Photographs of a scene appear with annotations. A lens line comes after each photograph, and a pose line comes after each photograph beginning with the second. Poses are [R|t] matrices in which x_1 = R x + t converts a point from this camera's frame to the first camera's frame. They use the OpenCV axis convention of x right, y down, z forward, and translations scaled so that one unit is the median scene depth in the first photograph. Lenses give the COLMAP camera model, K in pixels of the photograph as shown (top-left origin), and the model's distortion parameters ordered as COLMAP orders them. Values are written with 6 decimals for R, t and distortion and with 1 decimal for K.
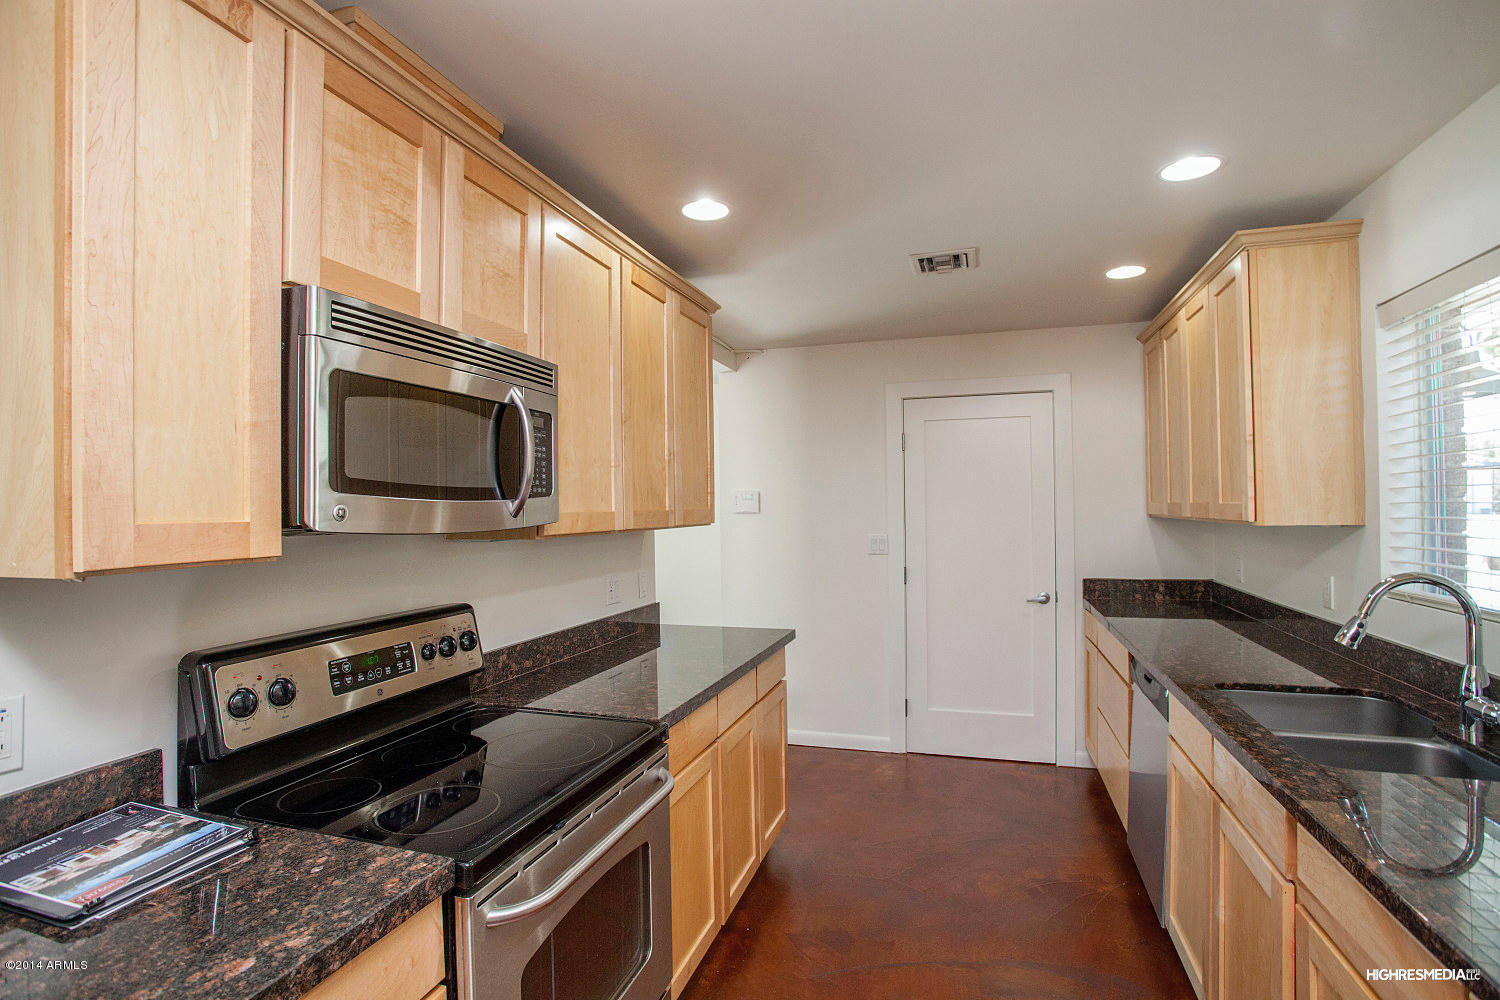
lens RADIAL K [[715.3, 0, 750.0], [0, 715.3, 500.0], [0, 0, 1]] dist [-0.073701, 0.030595]
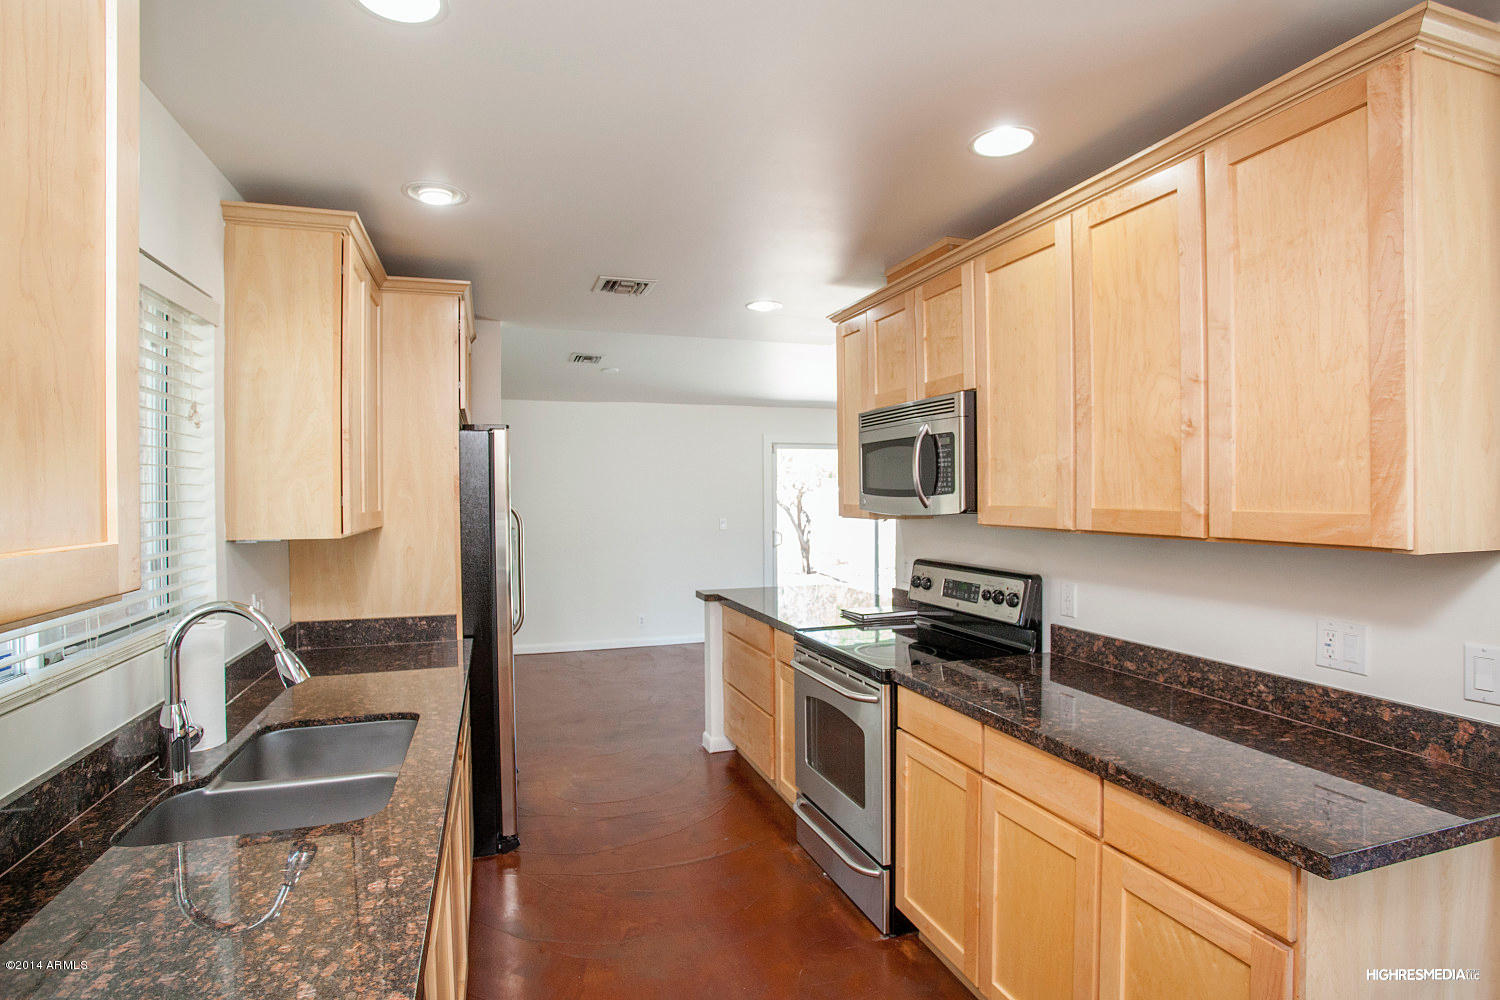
lens RADIAL K [[734.1, 0, 750.0], [0, 734.1, 500.0], [0, 0, 1]] dist [-0.071137, 0.034043]
pose [[-0.798281, 0.024303, -0.601795, 0.650345], [0.023251, 0.999684, 0.009529, -0.011856], [0.601837, -0.006385, -0.798594, 1.422268]]
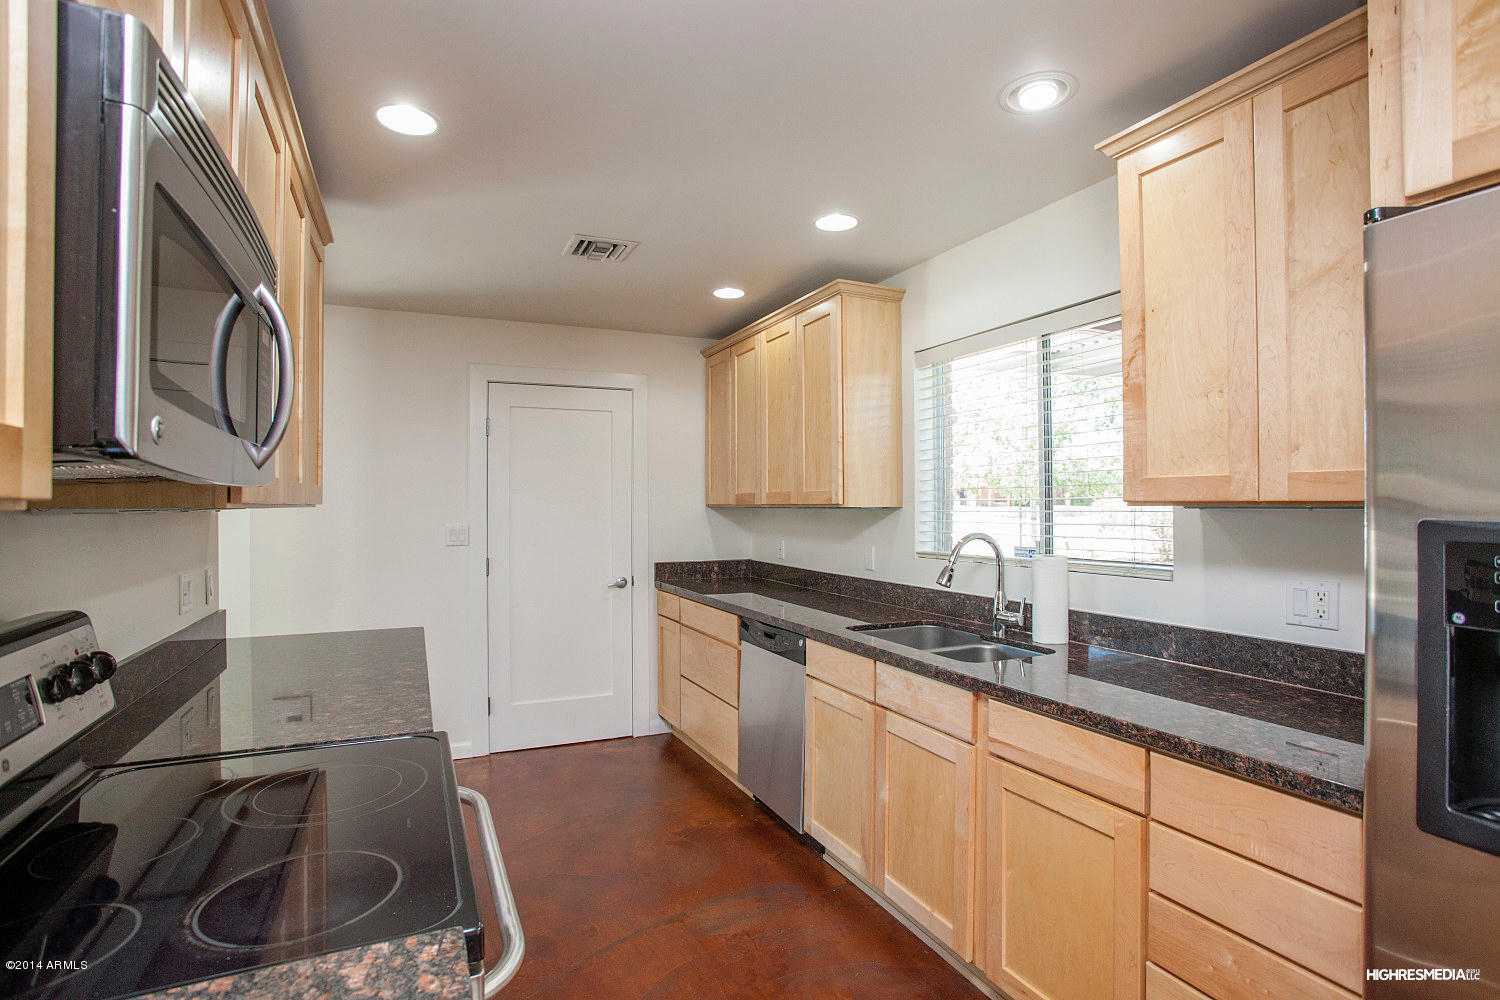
lens RADIAL K [[715.3, 0, 750.0], [0, 715.3, 500.0], [0, 0, 1]] dist [-0.073701, 0.030595]
pose [[0.743154, 0.015736, 0.668935, -0.290506], [-0.013470, 0.999873, -0.008557, 0.036592], [-0.668984, -0.002652, 0.743272, 0.120890]]
